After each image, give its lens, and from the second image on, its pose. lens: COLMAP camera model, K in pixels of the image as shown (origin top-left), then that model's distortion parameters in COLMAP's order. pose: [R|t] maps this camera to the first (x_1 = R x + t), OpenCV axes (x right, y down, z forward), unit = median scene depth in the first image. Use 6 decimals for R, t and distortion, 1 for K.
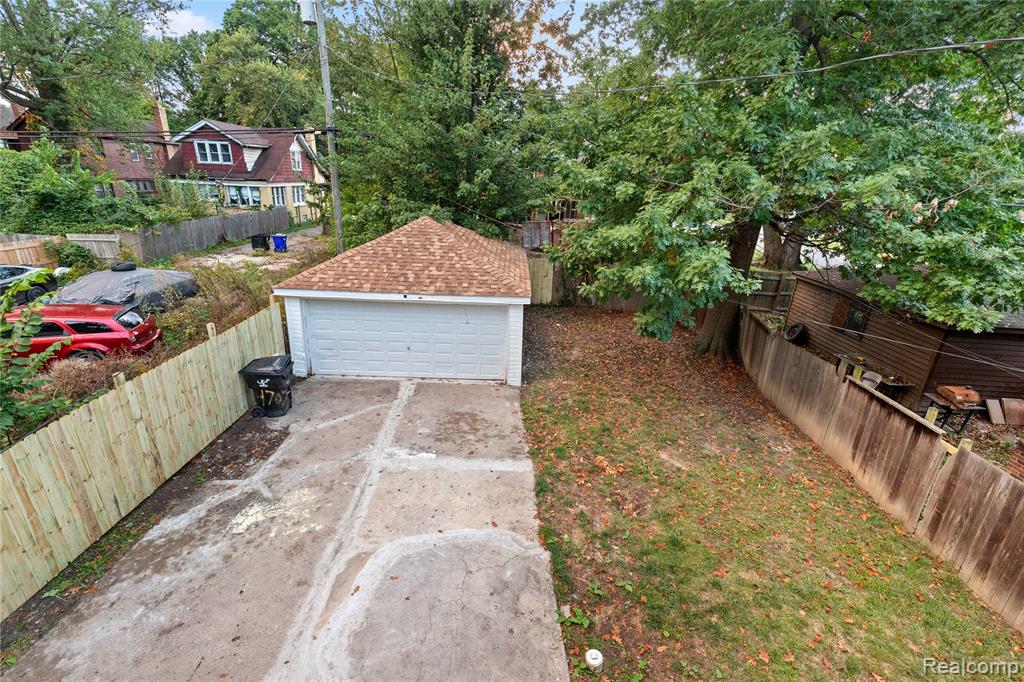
lens RADIAL K [[456.5, 0, 512.0], [0, 456.5, 341.0], [0, 0, 1]] dist [0.000274, -0.000121]
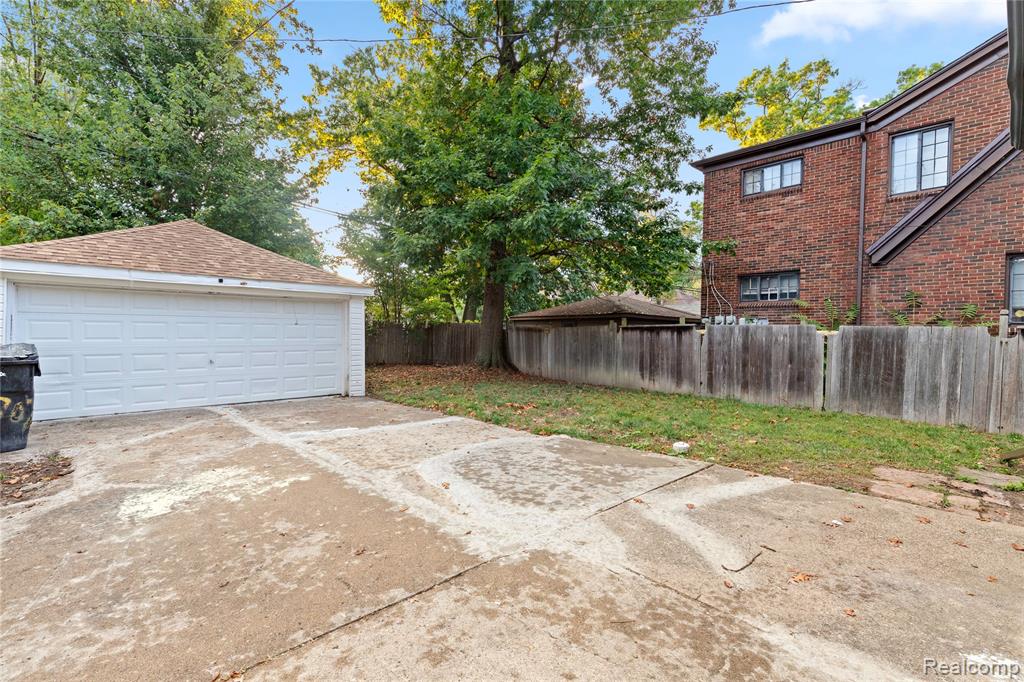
lens RADIAL K [[456.5, 0, 512.0], [0, 456.5, 341.0], [0, 0, 1]] dist [0.000274, -0.000121]
pose [[0.729905, -0.045277, 0.682047, -0.571133], [0.245986, 0.948354, -0.200291, 0.381019], [-0.637753, 0.313967, 0.703346, 0.268560]]
